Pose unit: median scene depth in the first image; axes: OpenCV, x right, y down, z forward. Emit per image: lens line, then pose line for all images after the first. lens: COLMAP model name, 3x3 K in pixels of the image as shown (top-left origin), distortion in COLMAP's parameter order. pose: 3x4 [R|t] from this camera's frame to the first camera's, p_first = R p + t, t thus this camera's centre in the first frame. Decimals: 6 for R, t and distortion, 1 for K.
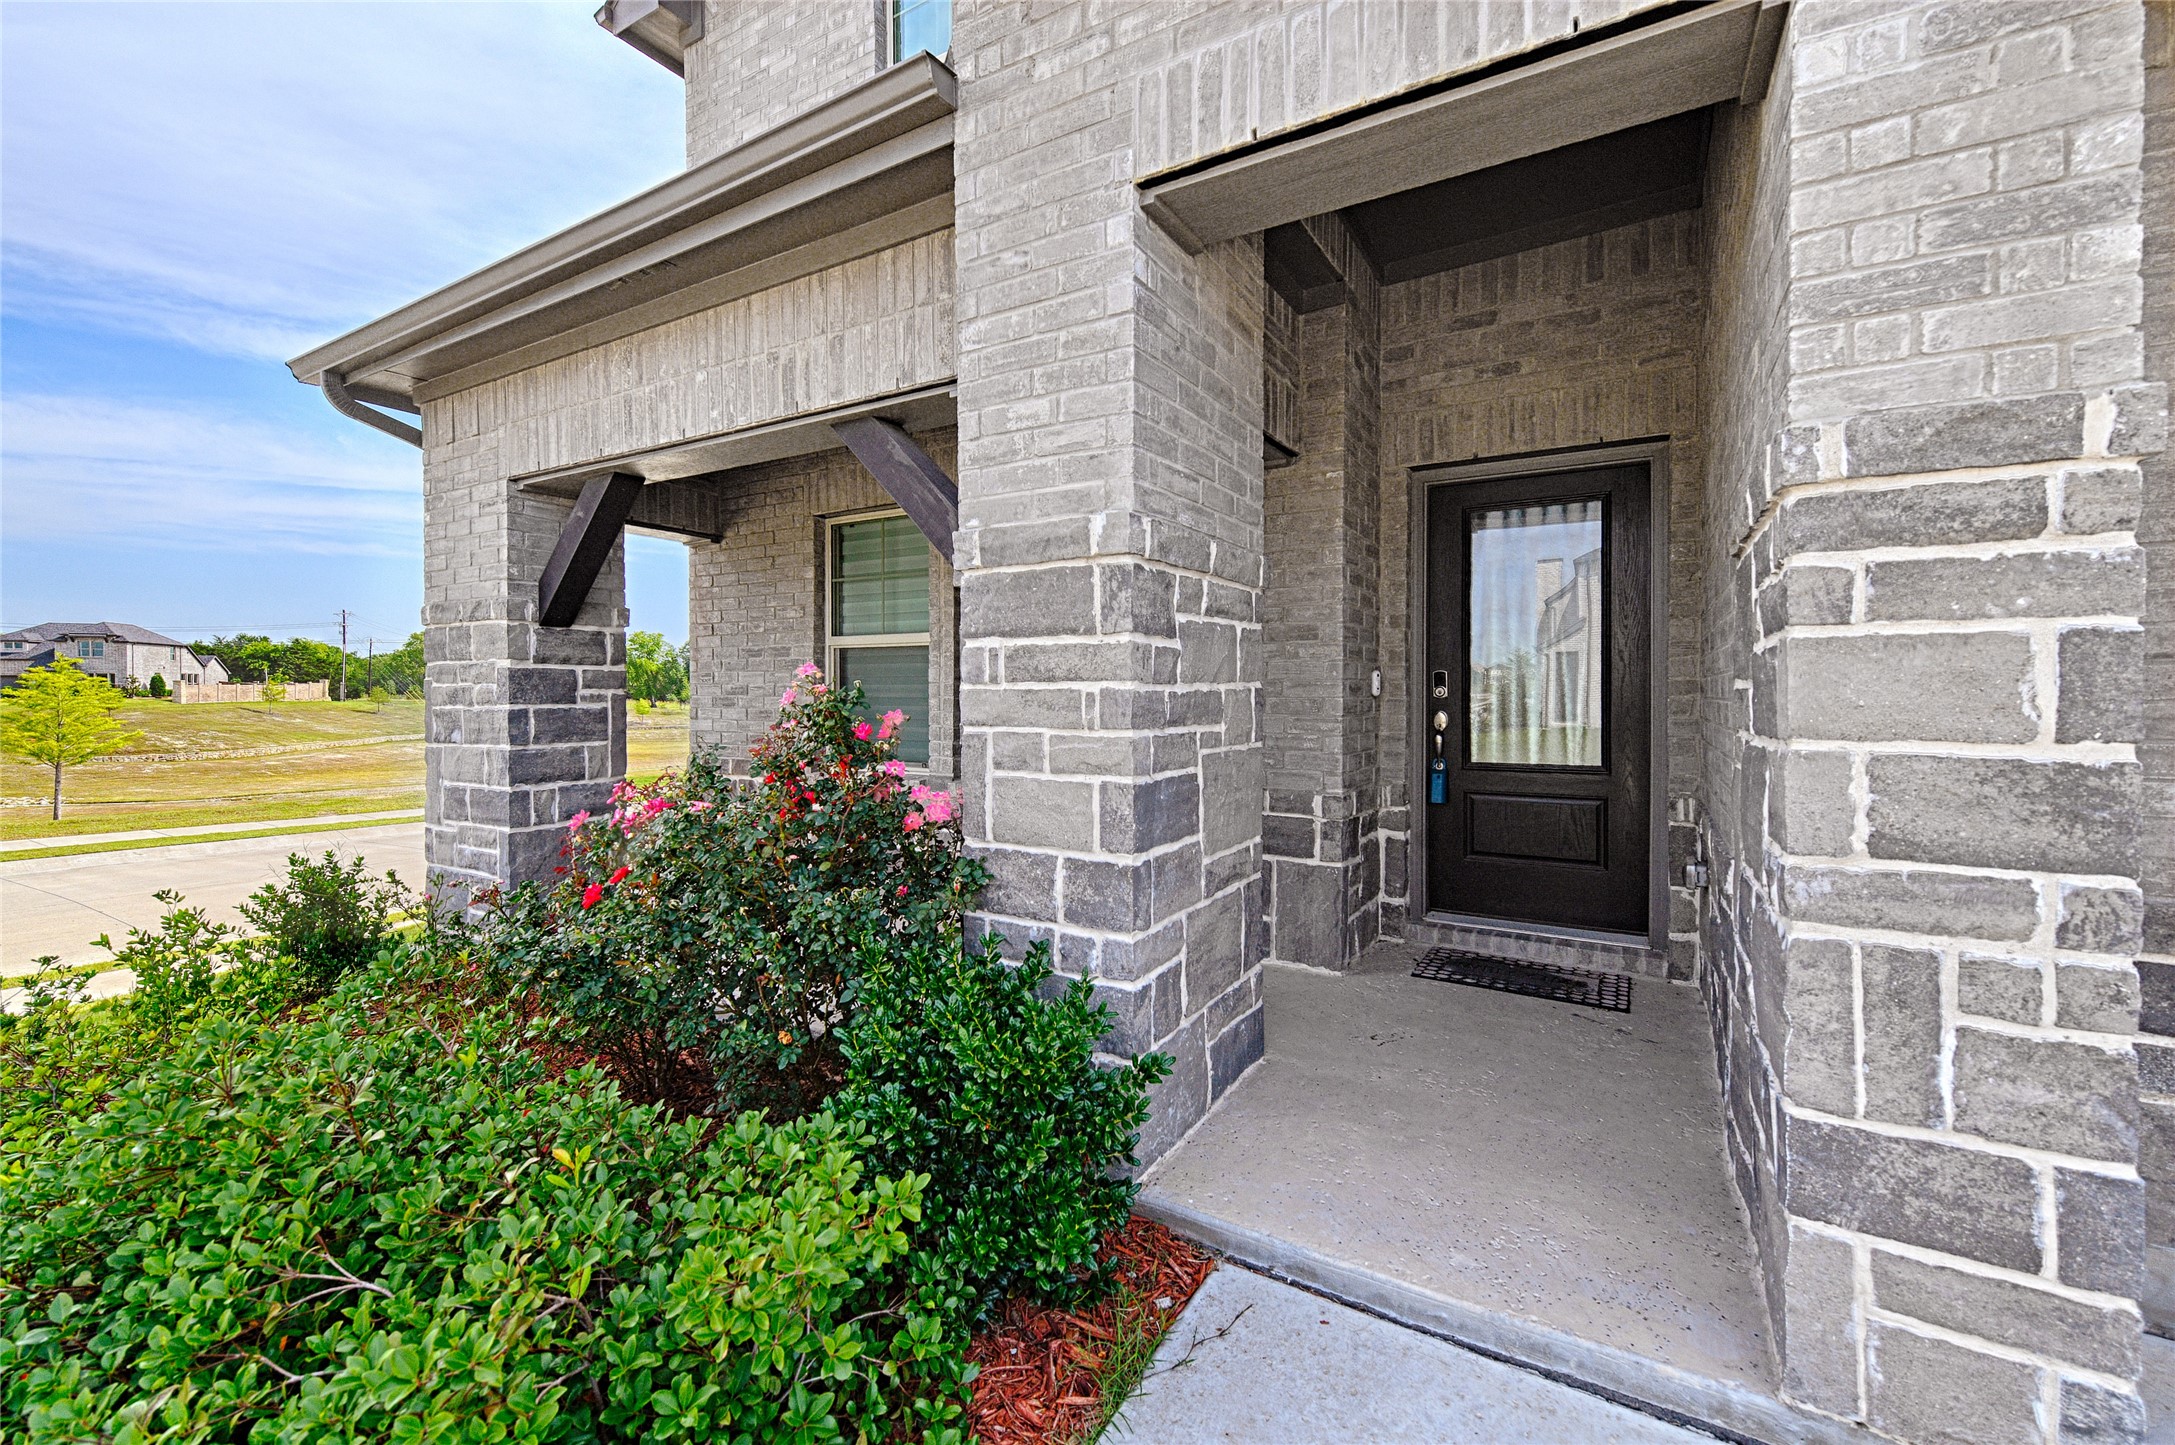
lens RADIAL K [[899.4, 0, 1097.3], [0, 899.4, 698.7], [0, 0, 1]] dist [0.015279, -0.000224]
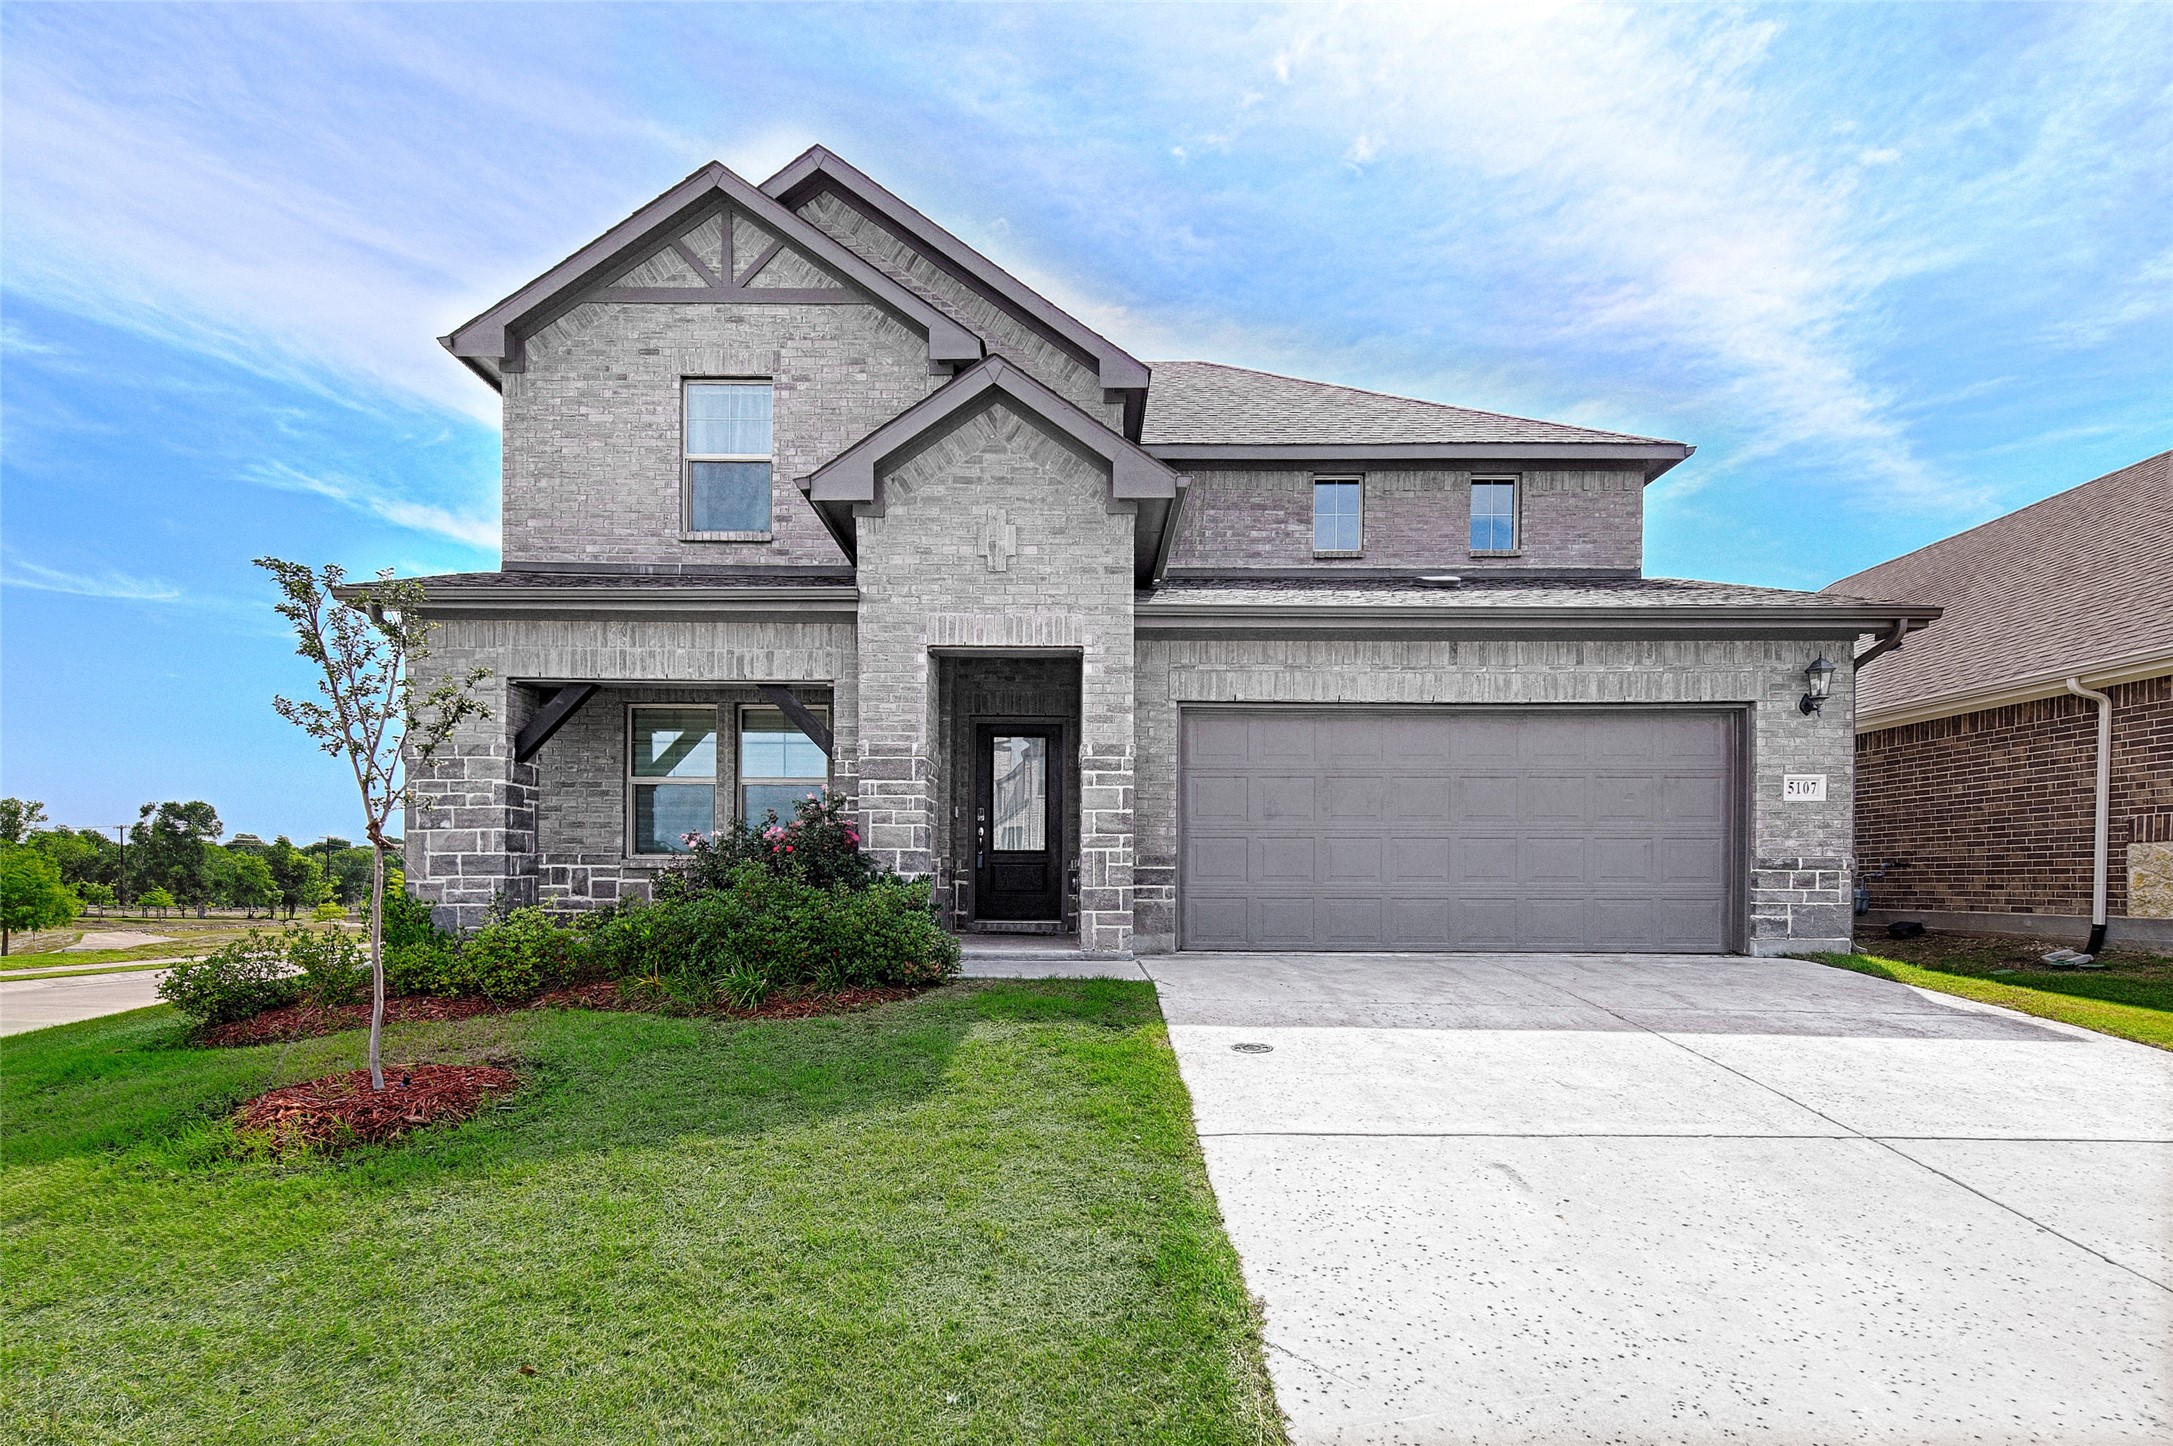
lens RADIAL K [[1064.8, 0, 1036.5], [0, 1064.8, 883.9], [0, 0, 1]] dist [0.023942, -0.006690]
pose [[0.871257, 0.006080, 0.490790, -1.033236], [-0.005475, 0.999981, -0.002669, 0.213409], [-0.490797, -0.000362, 0.871274, -1.769387]]
